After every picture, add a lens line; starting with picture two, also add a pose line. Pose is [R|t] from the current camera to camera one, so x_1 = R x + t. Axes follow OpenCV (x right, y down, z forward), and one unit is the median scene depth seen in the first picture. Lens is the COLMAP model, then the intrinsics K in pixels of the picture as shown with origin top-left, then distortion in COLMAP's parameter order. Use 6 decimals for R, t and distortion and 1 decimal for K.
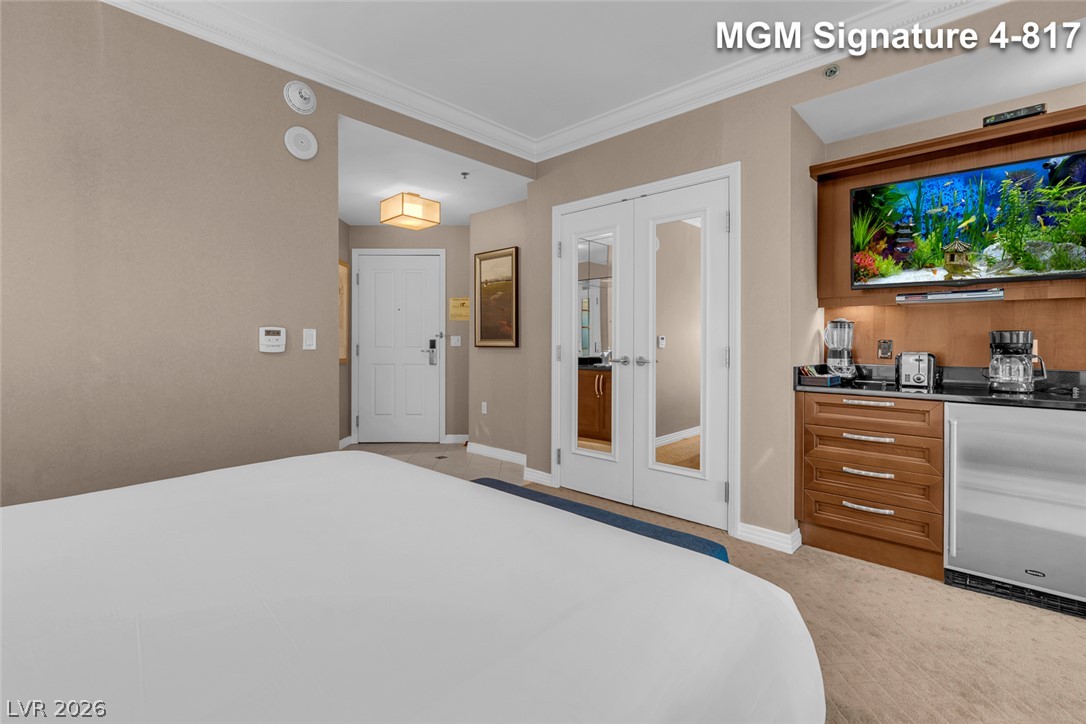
lens RADIAL K [[503.2, 0, 538.0], [0, 503.2, 343.1], [0, 0, 1]] dist [-0.001137, 0.002136]
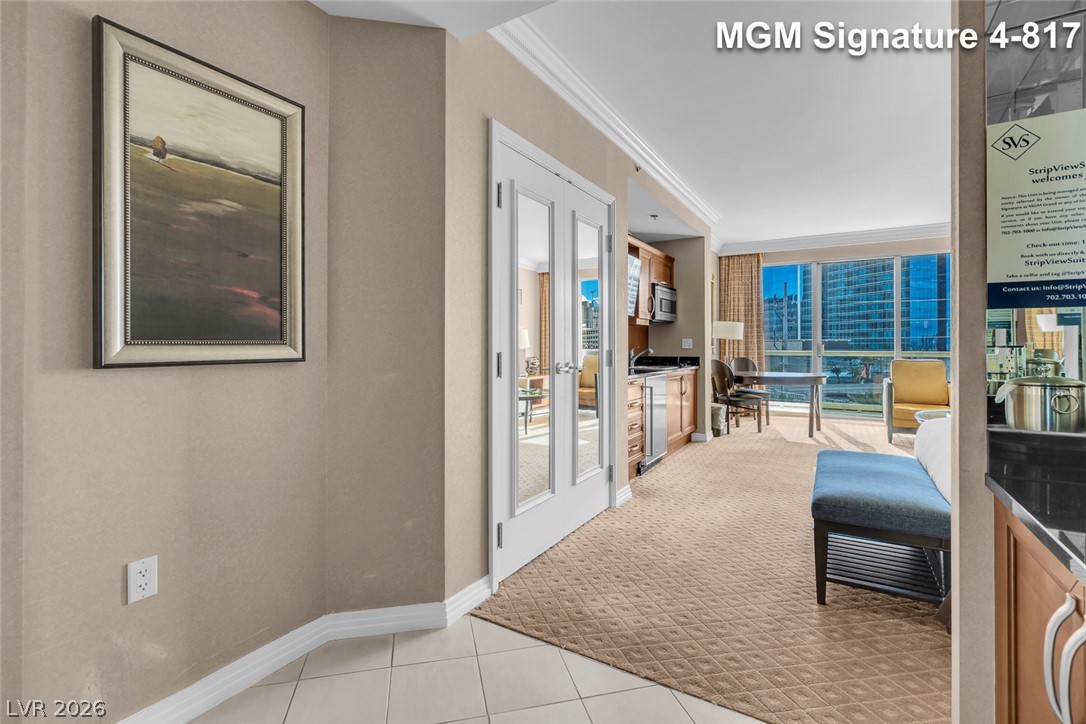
lens RADIAL K [[503.2, 0, 552.4], [0, 503.2, 343.3], [0, 0, 1]] dist [-0.001137, 0.002136]
pose [[-0.229909, 0.002632, 0.973209, -0.719741], [0.005536, 0.999984, -0.001397, -0.005876], [-0.973196, 0.005066, -0.229920, 1.364334]]
